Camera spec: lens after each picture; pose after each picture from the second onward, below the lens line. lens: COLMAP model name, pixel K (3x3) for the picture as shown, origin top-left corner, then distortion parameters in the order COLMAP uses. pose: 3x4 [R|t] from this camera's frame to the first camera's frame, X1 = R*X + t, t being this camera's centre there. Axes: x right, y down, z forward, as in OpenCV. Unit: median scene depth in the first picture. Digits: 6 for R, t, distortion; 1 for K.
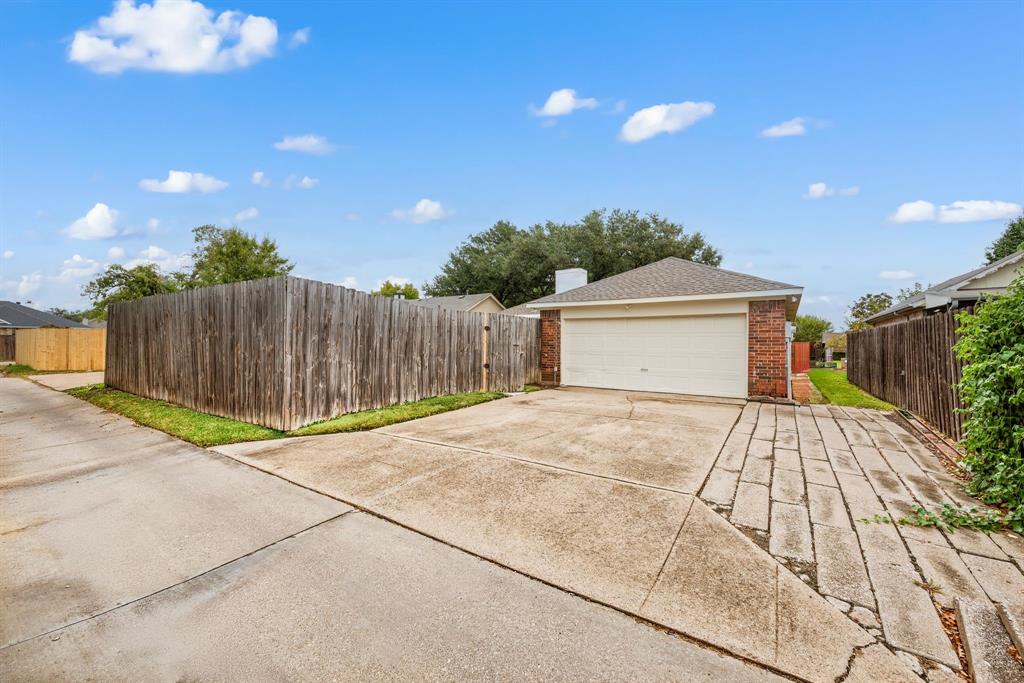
lens RADIAL K [[408.4, 0, 514.1], [0, 408.4, 337.1], [0, 0, 1]] dist [0.000224, 0.000344]
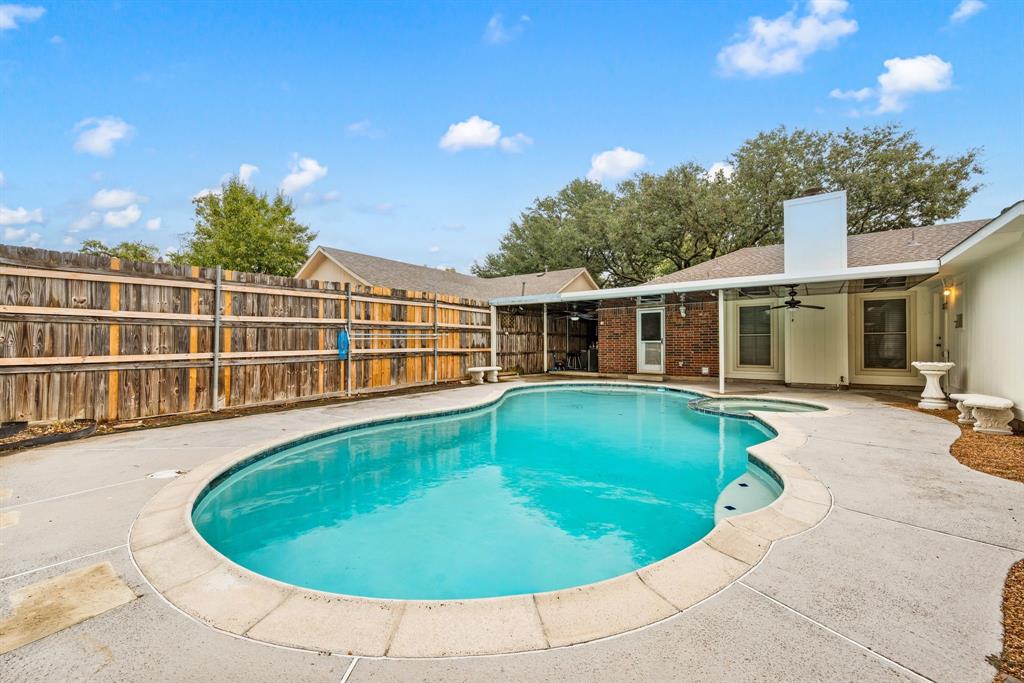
lens RADIAL K [[408.4, 0, 514.1], [0, 408.4, 337.1], [0, 0, 1]] dist [0.000224, 0.000344]
pose [[0.998947, -0.009774, -0.044826, -0.124716], [0.010285, 0.999884, 0.011194, 0.005444], [0.044712, -0.011643, 0.998932, 0.227546]]
